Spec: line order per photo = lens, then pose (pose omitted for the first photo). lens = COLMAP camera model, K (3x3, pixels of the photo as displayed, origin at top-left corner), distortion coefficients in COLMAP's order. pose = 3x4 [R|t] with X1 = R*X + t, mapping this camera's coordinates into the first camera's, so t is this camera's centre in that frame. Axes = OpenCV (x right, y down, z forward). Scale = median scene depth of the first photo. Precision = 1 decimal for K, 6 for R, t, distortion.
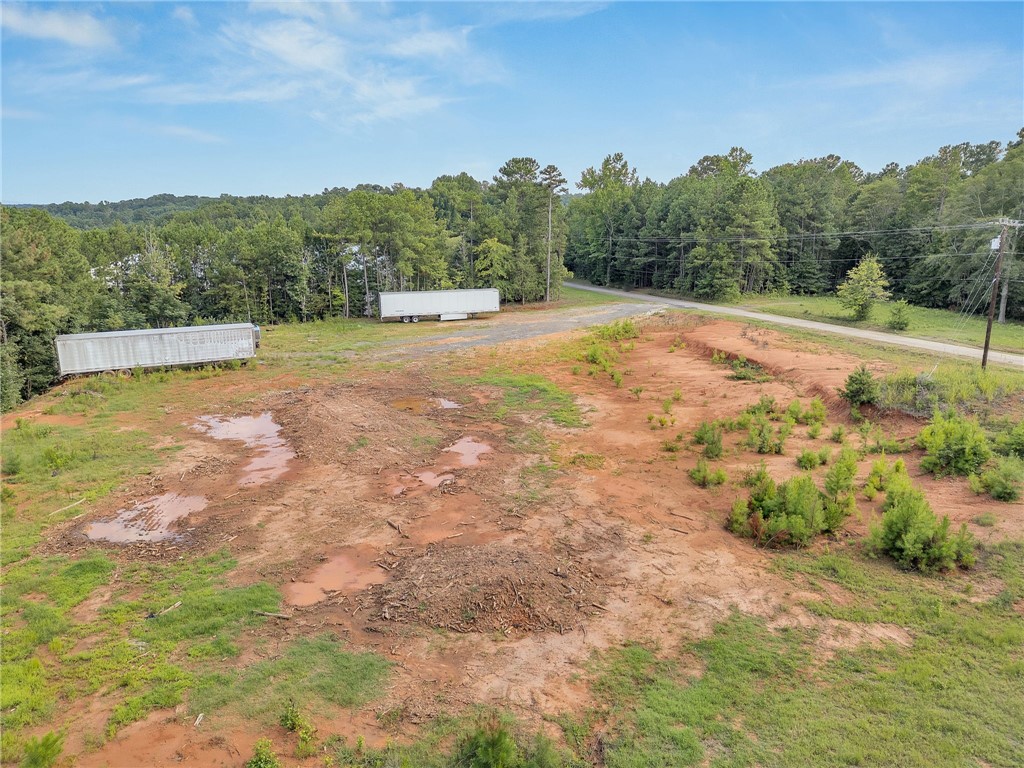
lens RADIAL K [[714.0, 0, 511.9], [0, 714.0, 387.1], [0, 0, 1]] dist [0.060525, -0.049131]
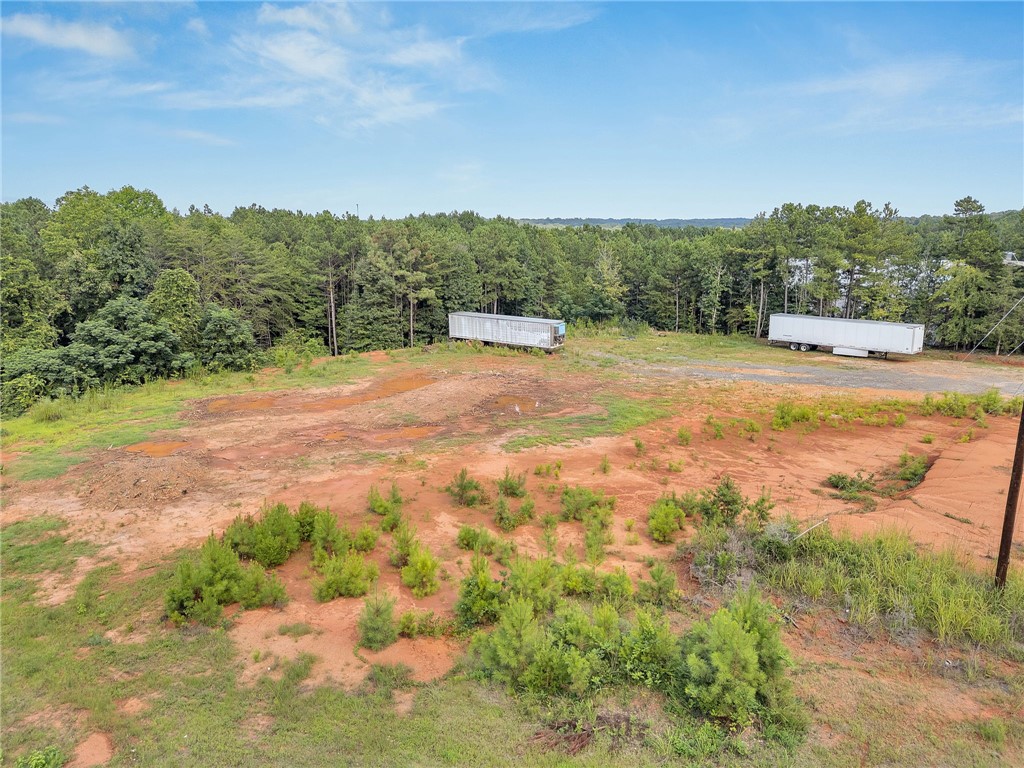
lens RADIAL K [[714.0, 0, 509.1], [0, 714.0, 379.4], [0, 0, 1]] dist [0.060525, -0.049131]
pose [[0.450571, 0.189579, -0.872379, 0.950270], [-0.211801, 0.971993, 0.101835, -0.140421], [0.867252, 0.138887, 0.478105, 0.547859]]
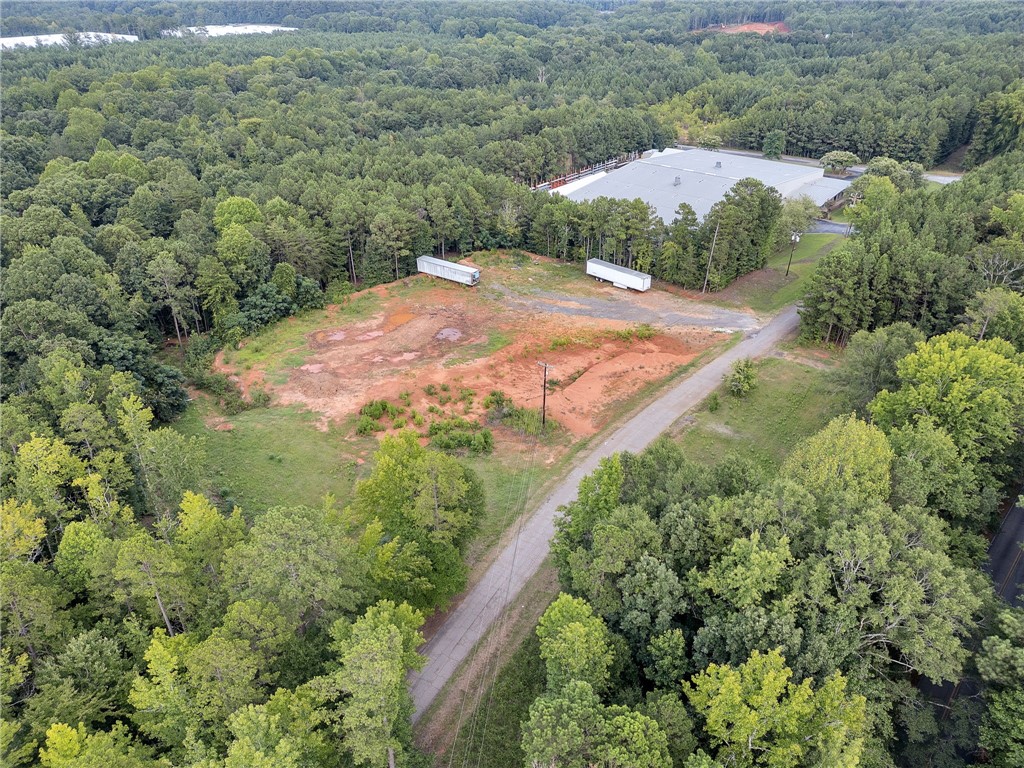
lens RADIAL K [[714.0, 0, 512.8], [0, 714.0, 380.3], [0, 0, 1]] dist [0.060525, -0.049131]
pose [[0.497509, 0.438652, -0.748378, 2.266353], [-0.203852, 0.897685, 0.390649, -1.001971], [0.843166, -0.041793, 0.536026, -0.195807]]
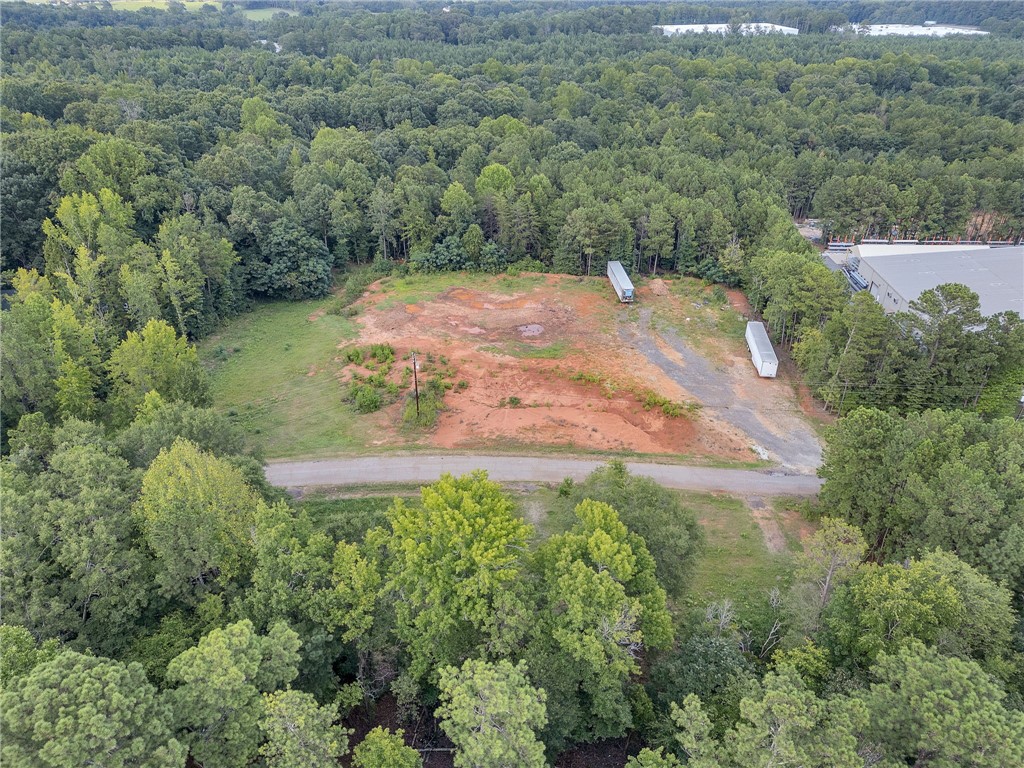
lens RADIAL K [[714.0, 0, 515.8], [0, 714.0, 382.5], [0, 0, 1]] dist [0.060525, -0.049131]
pose [[-0.368338, 0.475737, -0.798750, 2.356788], [-0.219435, 0.790393, 0.571951, -1.484102], [0.903424, 0.385945, -0.186738, 1.748767]]
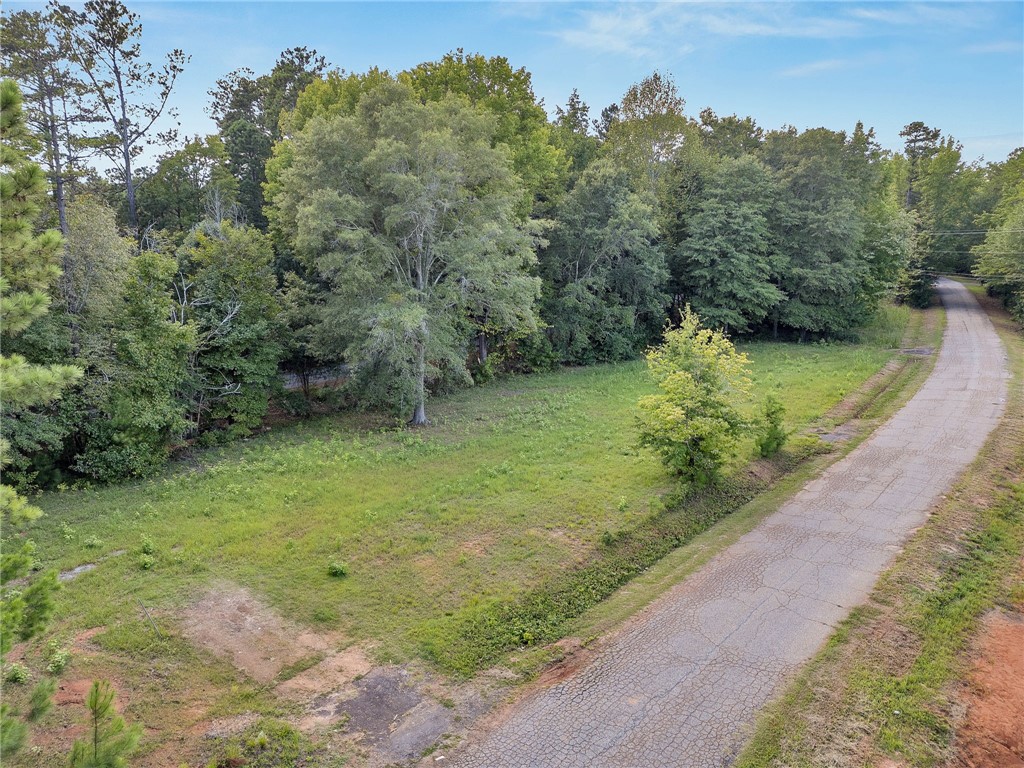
lens RADIAL K [[714.0, 0, 513.4], [0, 714.0, 380.8], [0, 0, 1]] dist [0.060525, -0.049131]
pose [[-0.493669, -0.175378, 0.851782, 0.368305], [0.216762, 0.923727, 0.315821, -0.496850], [-0.842202, 0.340545, -0.418000, 2.149281]]
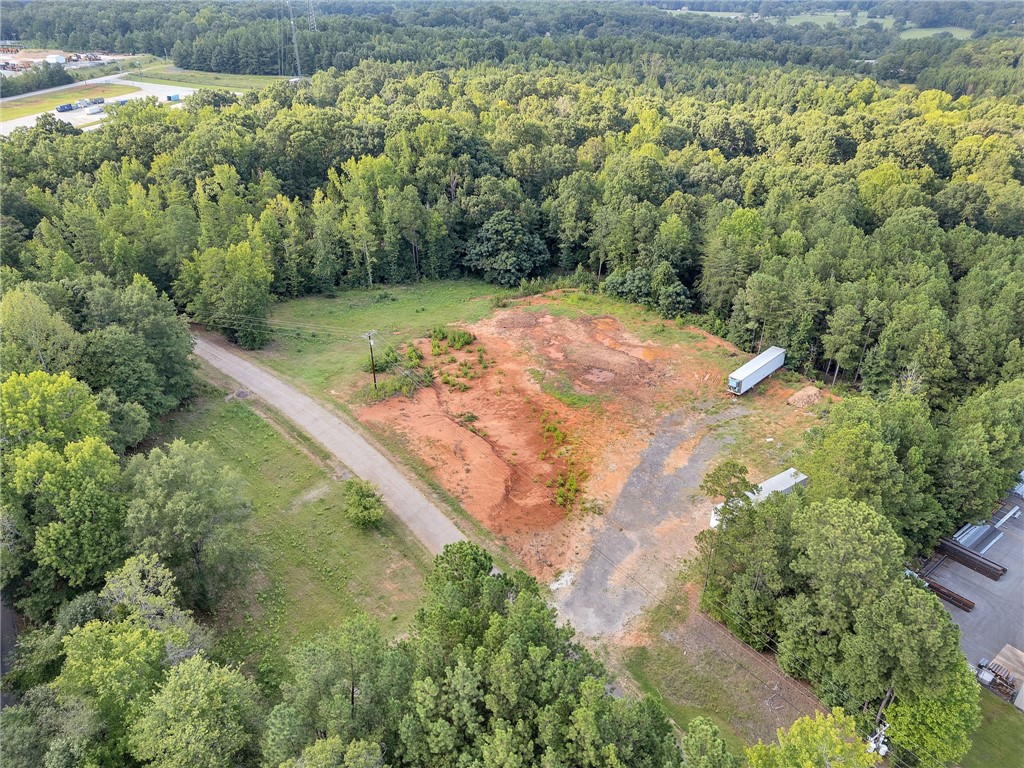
lens RADIAL K [[714.0, 0, 513.4], [0, 714.0, 378.7], [0, 0, 1]] dist [0.060525, -0.049131]
pose [[-0.942906, 0.169164, -0.286901, 0.966657], [-0.071828, 0.737858, 0.671123, -1.799099], [0.325222, 0.653414, -0.683580, 2.961734]]
